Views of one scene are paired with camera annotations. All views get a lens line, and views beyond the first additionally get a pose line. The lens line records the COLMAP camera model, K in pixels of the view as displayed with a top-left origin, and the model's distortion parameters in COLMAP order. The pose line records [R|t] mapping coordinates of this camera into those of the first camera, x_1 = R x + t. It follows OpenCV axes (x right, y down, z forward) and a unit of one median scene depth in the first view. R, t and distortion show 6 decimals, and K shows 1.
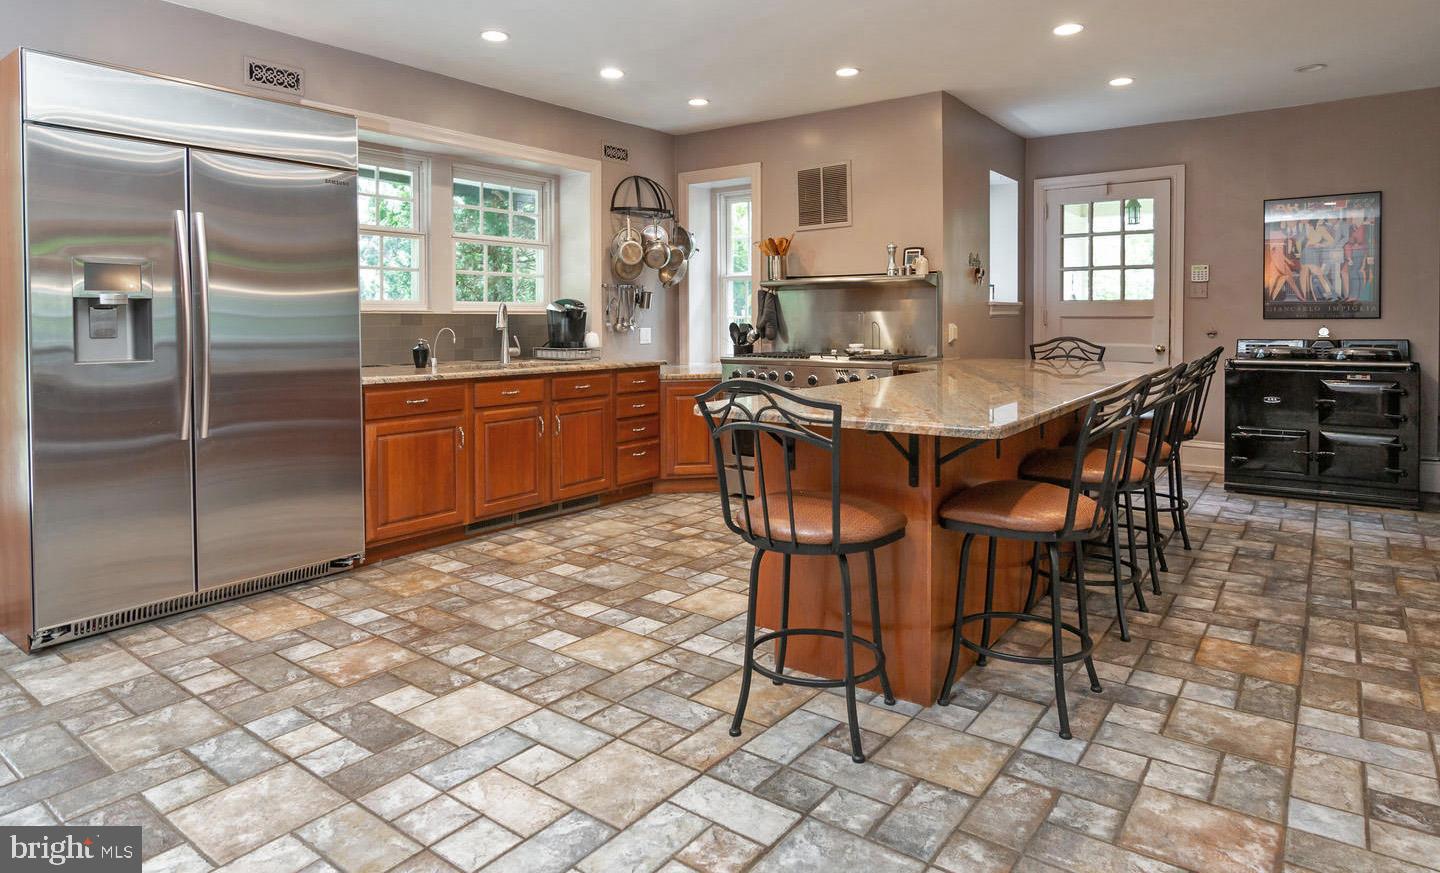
lens RADIAL K [[813.0, 0, 711.9], [0, 813.0, 435.2], [0, 0, 1]] dist [-0.012428, 0.000740]
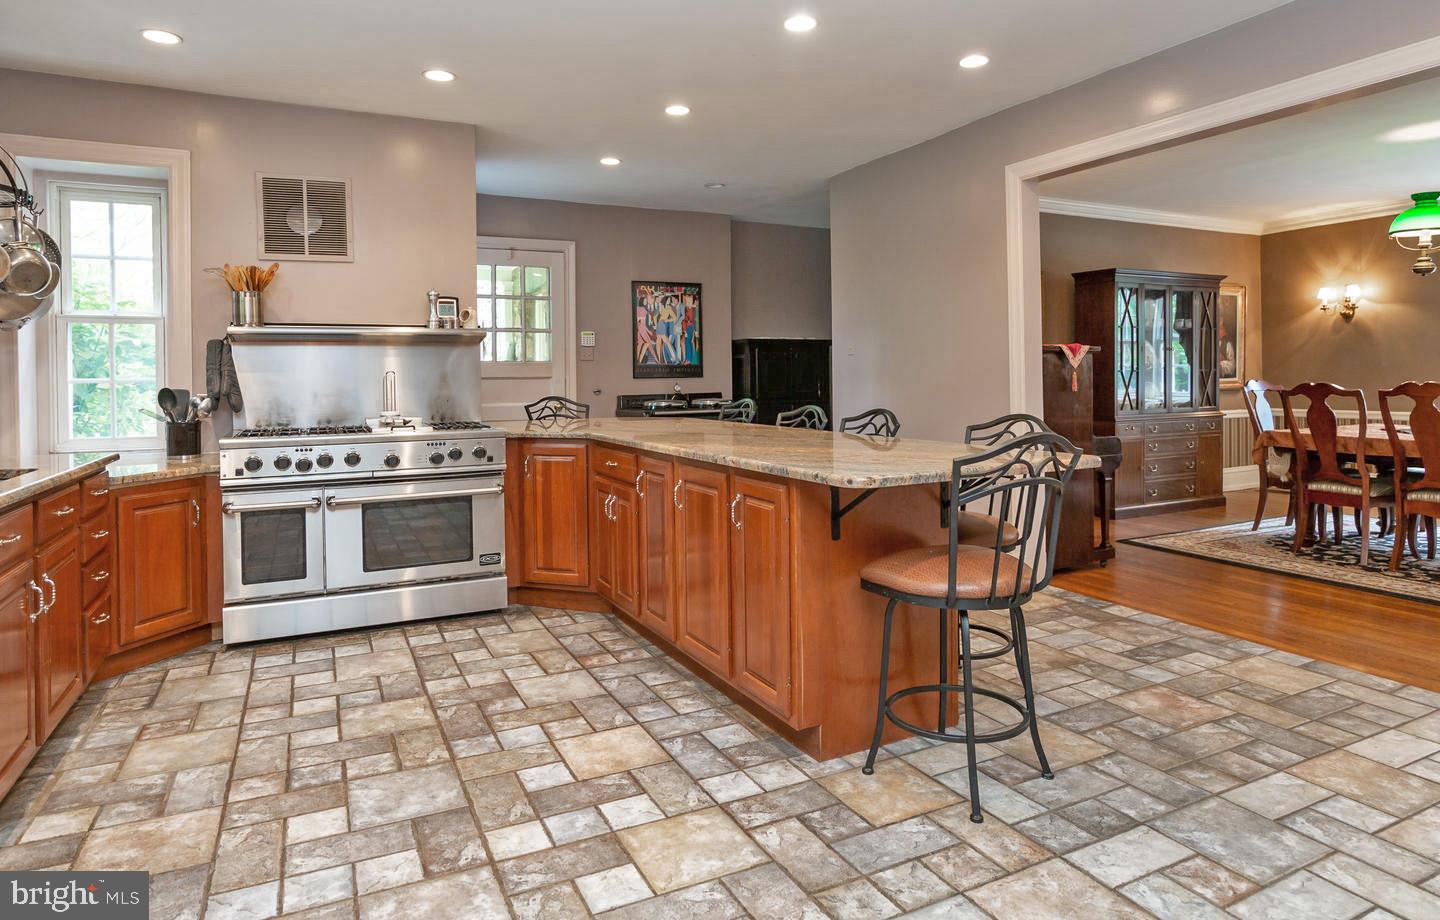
lens RADIAL K [[824.2, 0, 724.9], [0, 824.2, 465.5], [0, 0, 1]] dist [-0.015200, 0.001539]
pose [[0.448668, -0.096102, 0.888516, -0.532592], [0.134561, 0.990132, 0.039144, -0.063573], [-0.883510, 0.101997, 0.457172, 0.469594]]
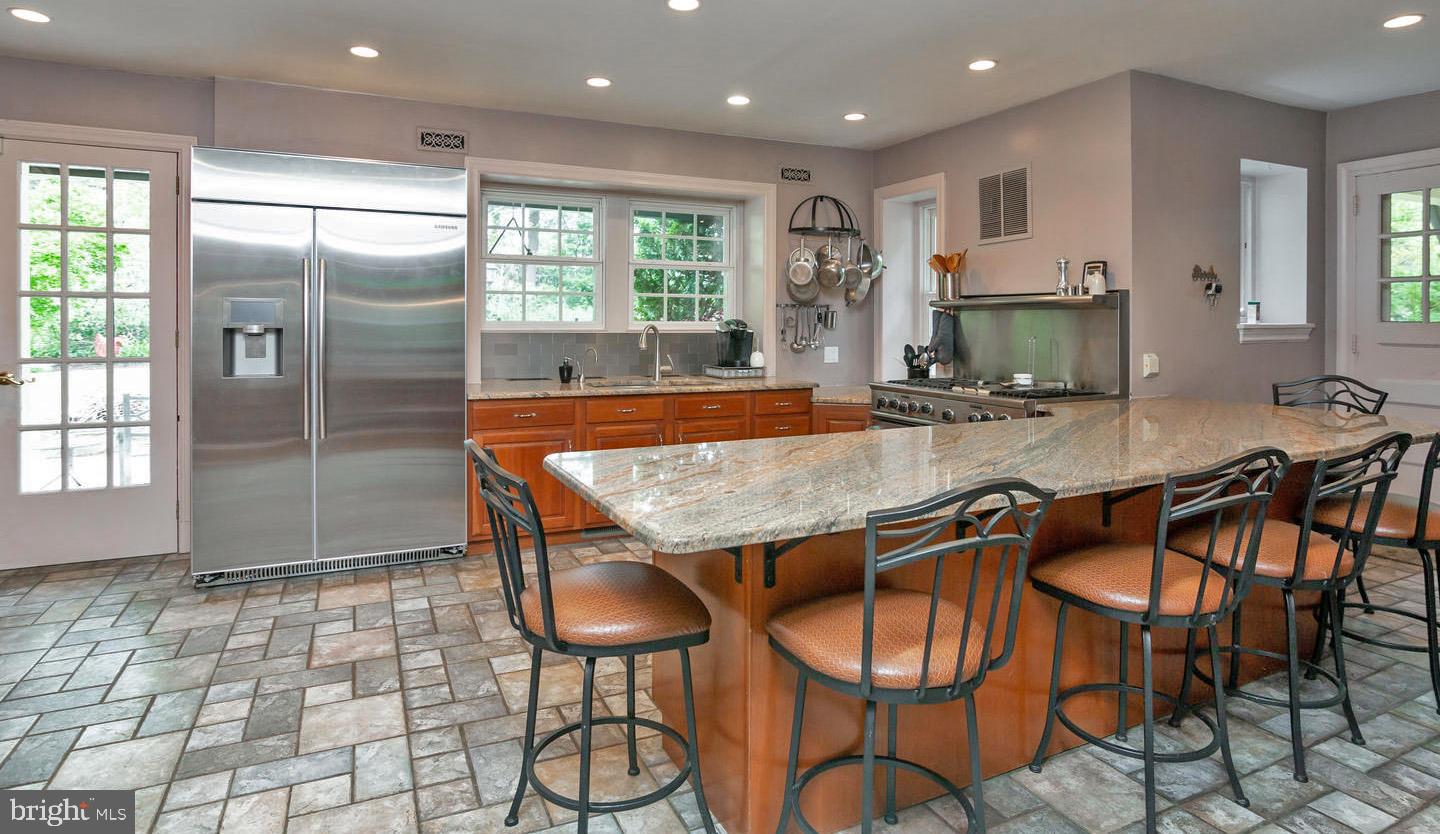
lens RADIAL K [[749.9, 0, 722.8], [0, 749.9, 408.1], [0, 0, 1]] dist [-0.015925, 0.001125]
pose [[0.885481, 0.060310, -0.460745, 0.355312], [-0.073108, 0.997274, -0.009961, -0.061594], [0.458889, 0.042505, 0.887476, 0.209296]]
